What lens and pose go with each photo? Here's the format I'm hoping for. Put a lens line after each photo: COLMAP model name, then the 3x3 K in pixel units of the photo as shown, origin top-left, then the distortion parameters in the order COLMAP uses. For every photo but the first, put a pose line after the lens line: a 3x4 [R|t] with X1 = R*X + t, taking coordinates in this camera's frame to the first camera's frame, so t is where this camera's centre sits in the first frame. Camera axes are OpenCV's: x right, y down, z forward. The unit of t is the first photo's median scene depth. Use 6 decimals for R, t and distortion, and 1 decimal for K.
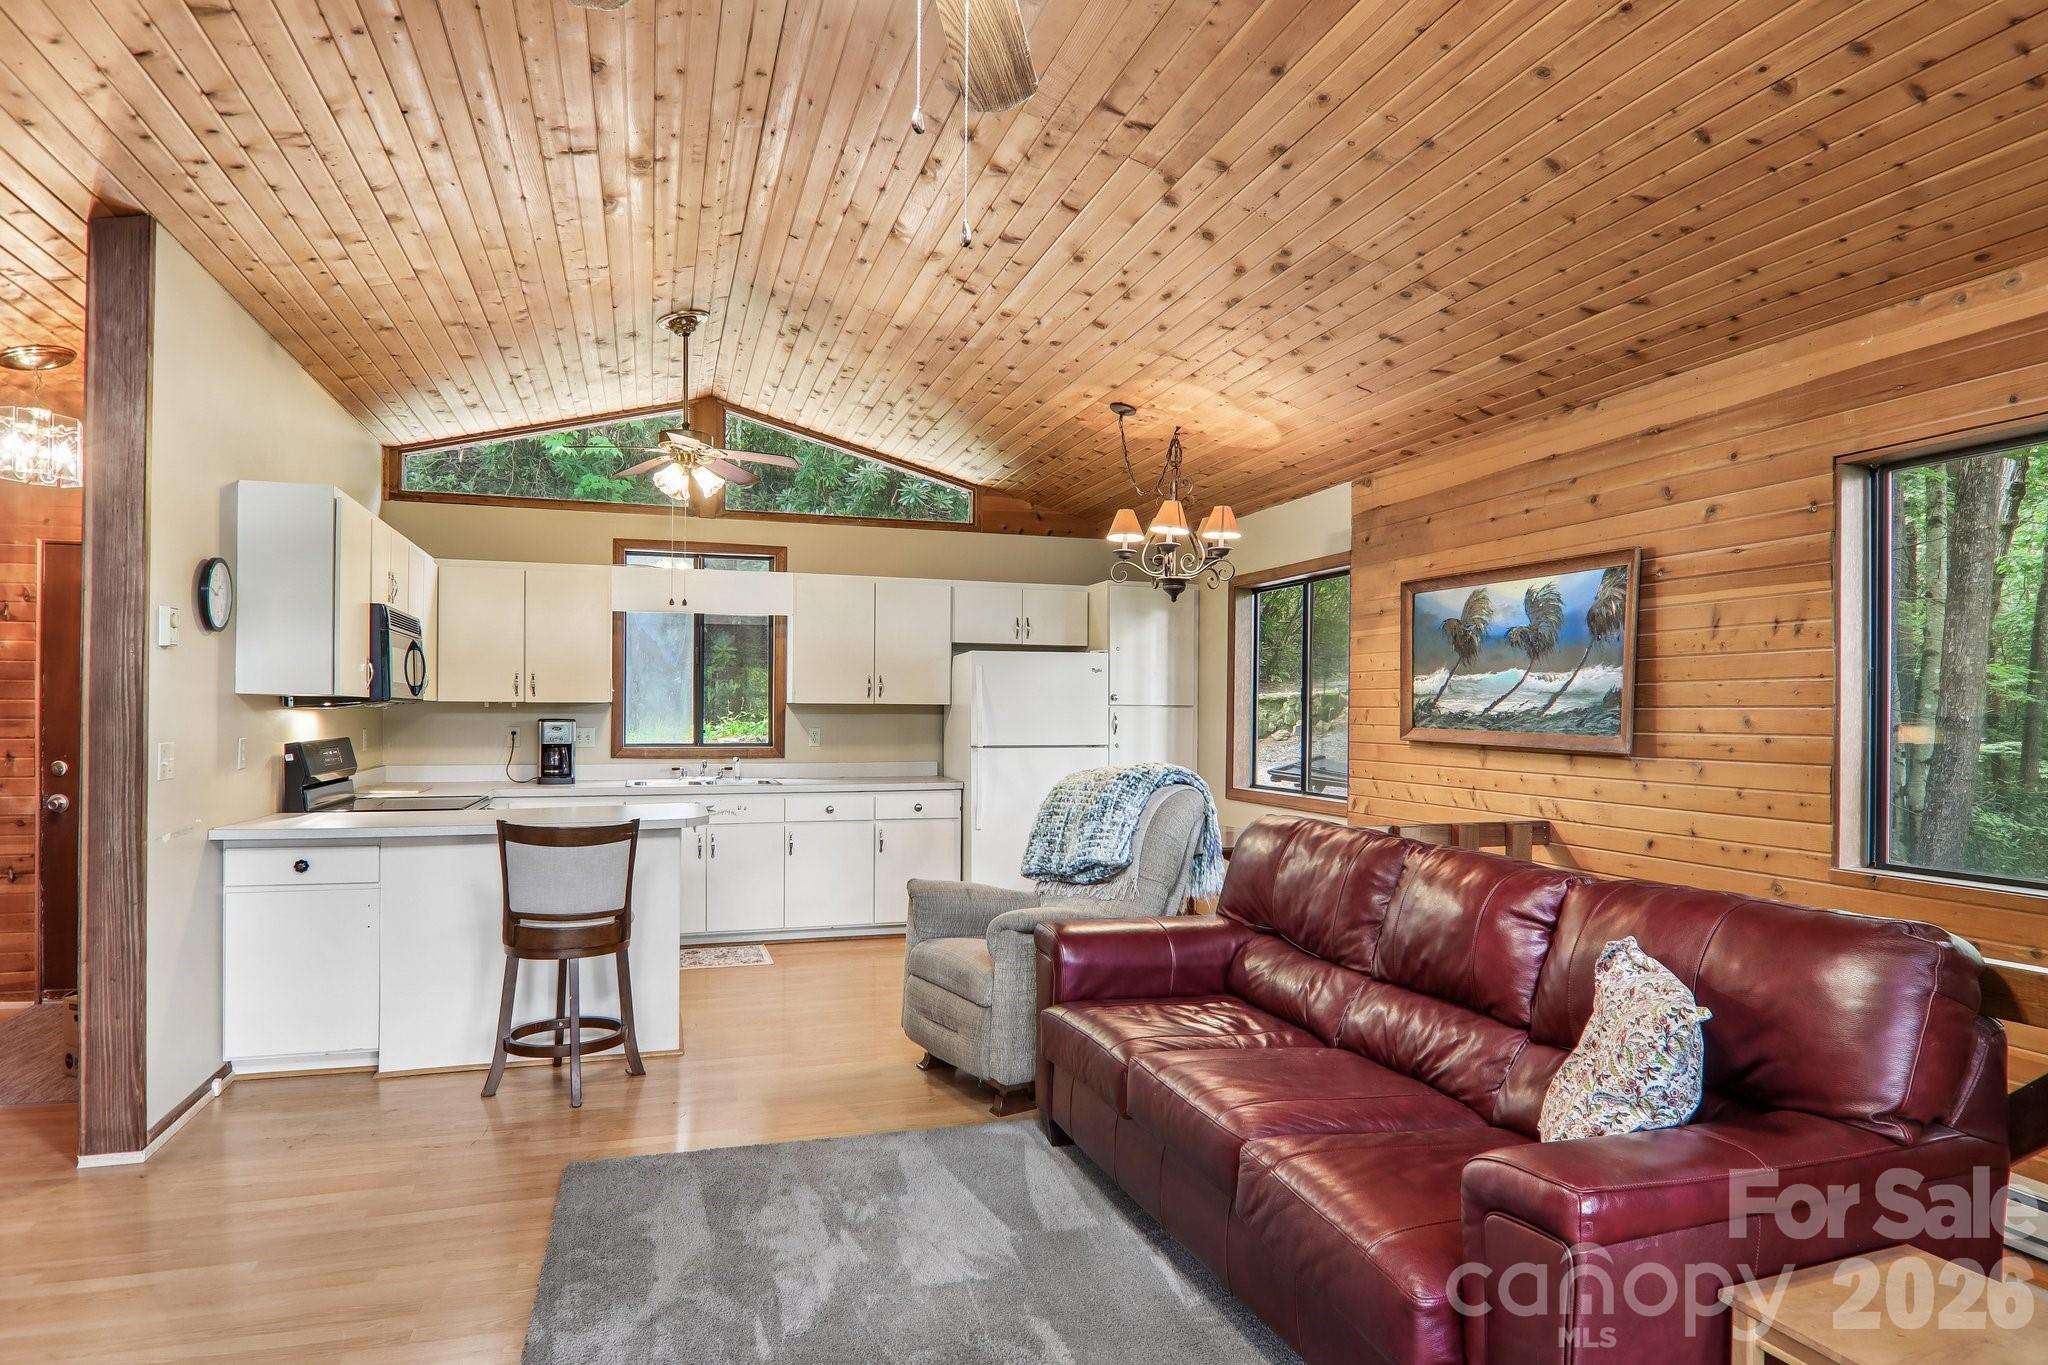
lens RADIAL K [[1162.9, 0, 1033.5], [0, 1162.9, 707.0], [0, 0, 1]] dist [0.000365, -0.017039]
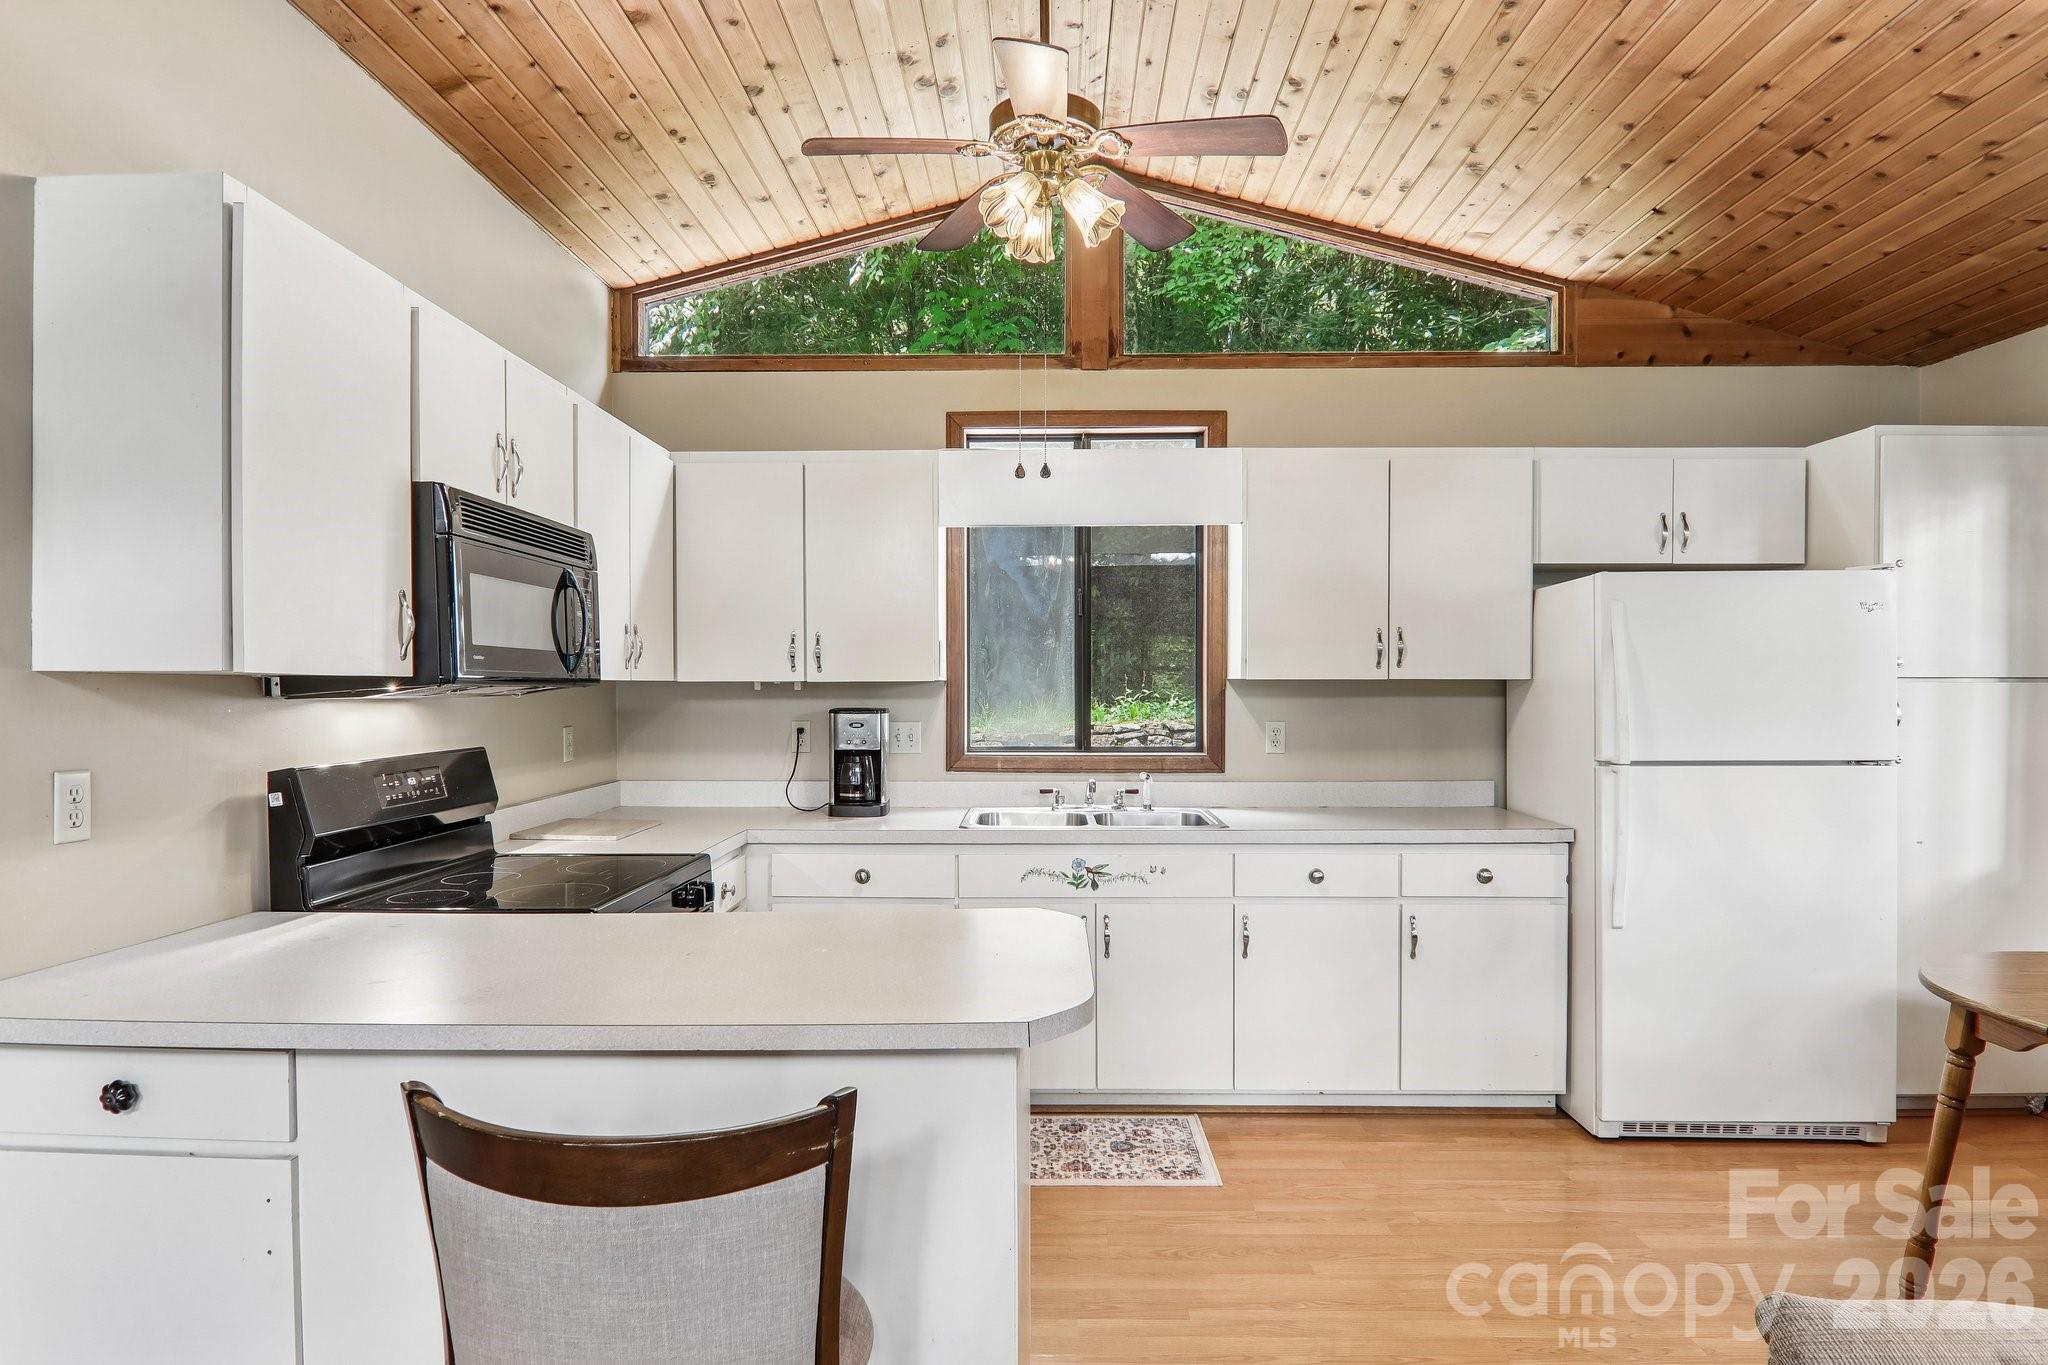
lens RADIAL K [[1162.9, 0, 1031.6], [0, 1162.9, 703.1], [0, 0, 1]] dist [0.000365, -0.017039]
pose [[0.944679, -0.001867, -0.327992, -0.146003], [0.008127, 0.999810, 0.017716, -0.003187], [0.327897, -0.019401, 0.944514, 0.533329]]
